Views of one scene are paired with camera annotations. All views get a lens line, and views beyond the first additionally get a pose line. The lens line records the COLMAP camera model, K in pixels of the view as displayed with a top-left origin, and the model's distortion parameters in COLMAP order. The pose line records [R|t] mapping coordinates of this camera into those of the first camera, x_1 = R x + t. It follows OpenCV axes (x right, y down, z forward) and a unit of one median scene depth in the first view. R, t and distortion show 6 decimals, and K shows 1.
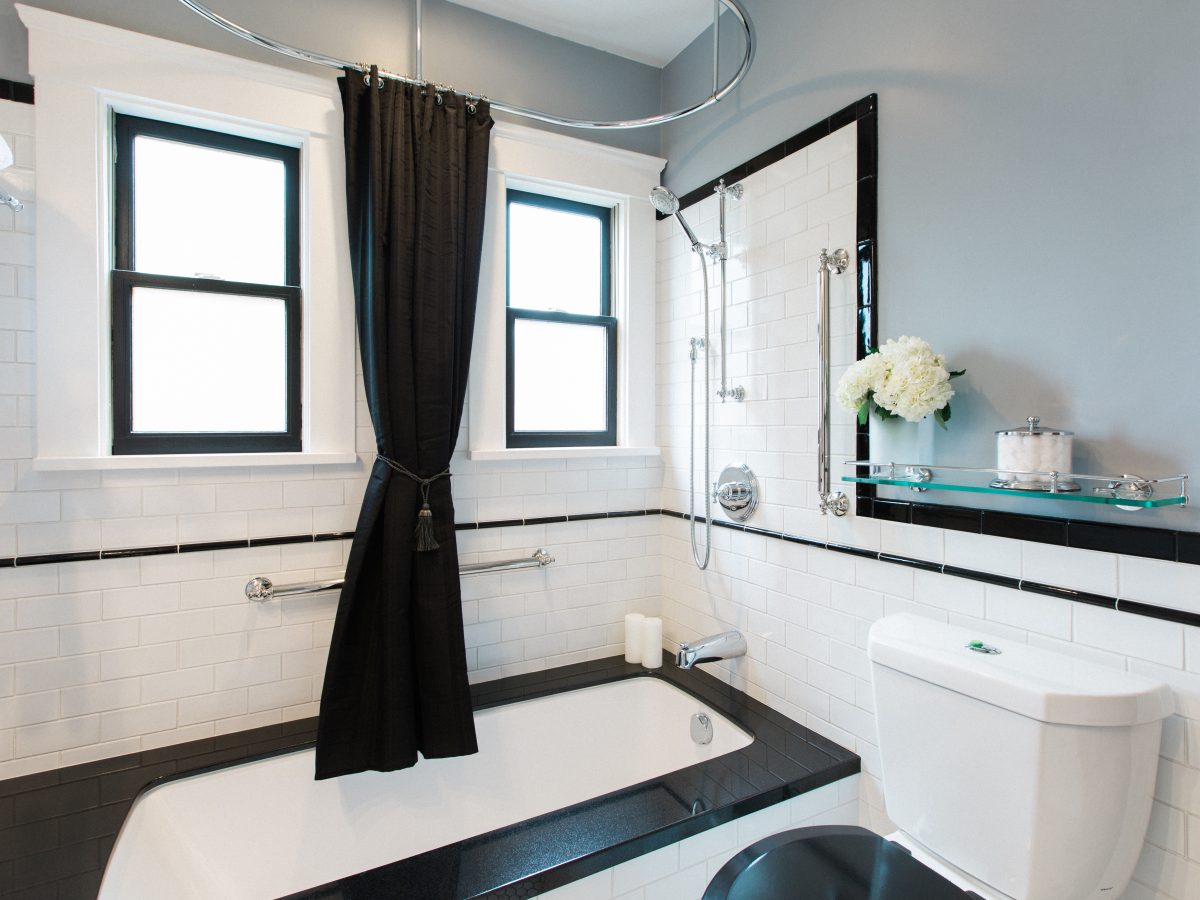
lens RADIAL K [[627.8, 0, 610.2], [0, 627.8, 428.8], [0, 0, 1]] dist [0.001953, -0.000377]
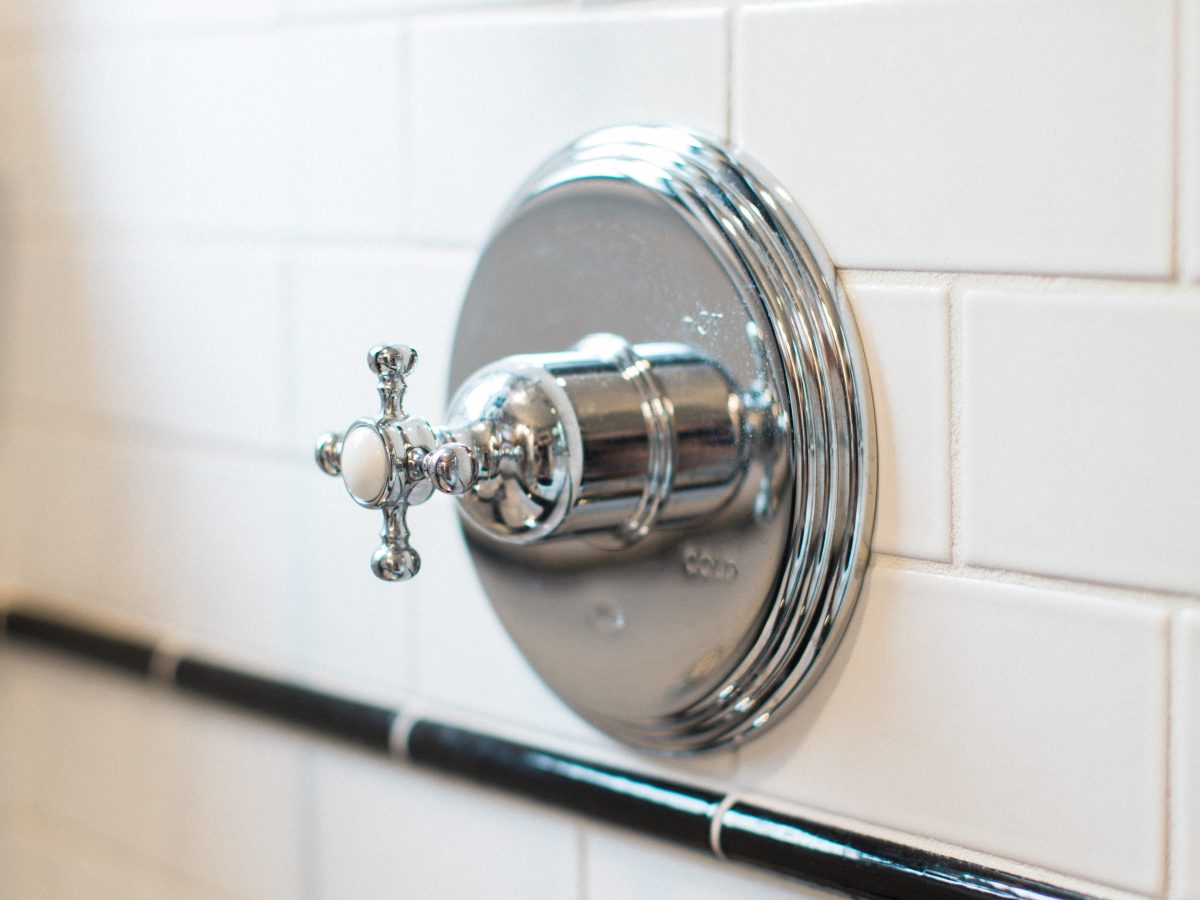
lens RADIAL K [[2516.3, 0, 600.0], [0, 2516.3, 450.0], [0, 0, 1]] dist [0.013978, -0.049230]
pose [[0.989485, -0.033640, 0.140667, 0.150066], [0.012140, 0.988461, 0.150991, 0.046810], [-0.144123, -0.147696, 0.978476, 0.663061]]
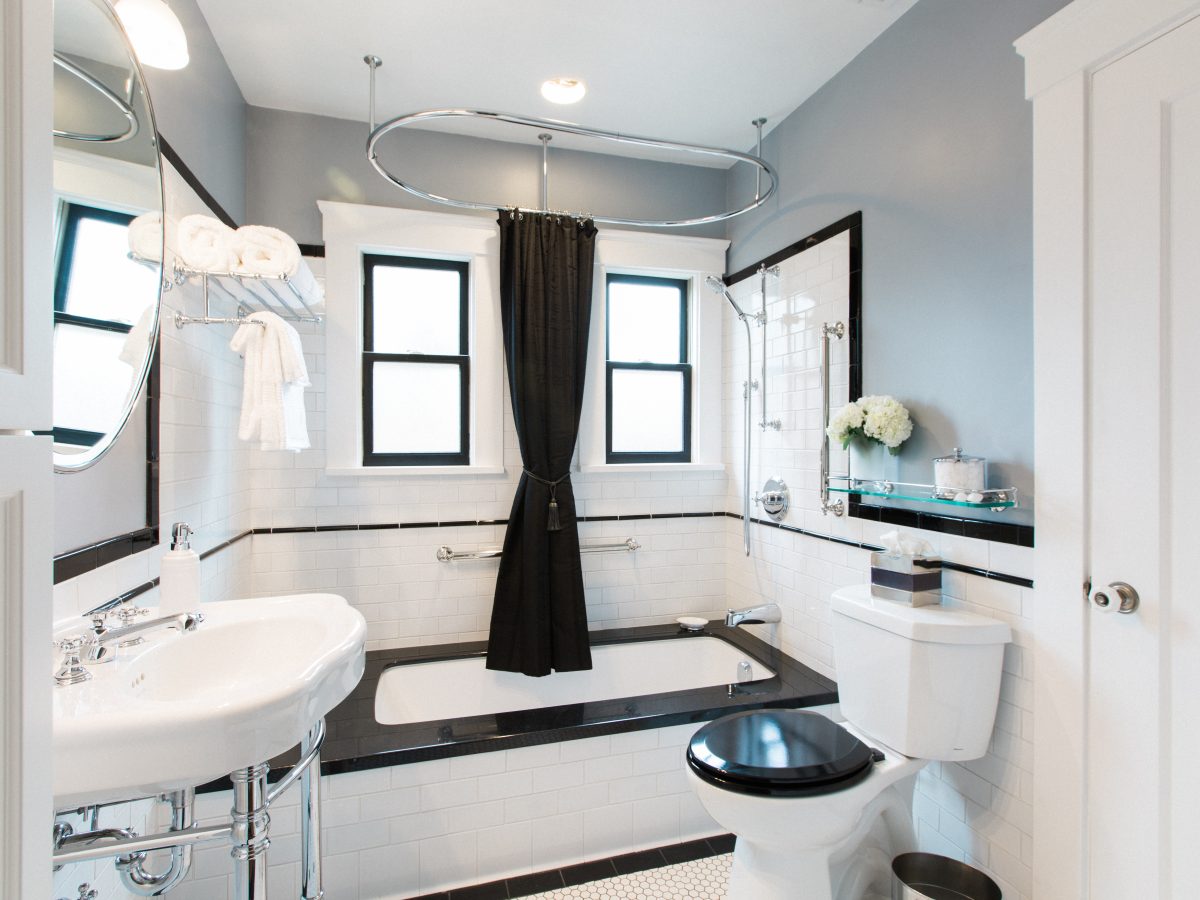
lens RADIAL K [[612.2, 0, 600.3], [0, 612.2, 443.1], [0, 0, 1]] dist [0.000927, -0.000217]
pose [[0.976930, 0.002114, -0.213549, 0.122972], [-0.001860, 0.999997, 0.001390, -0.018884], [0.213552, -0.000960, 0.976931, -0.354991]]
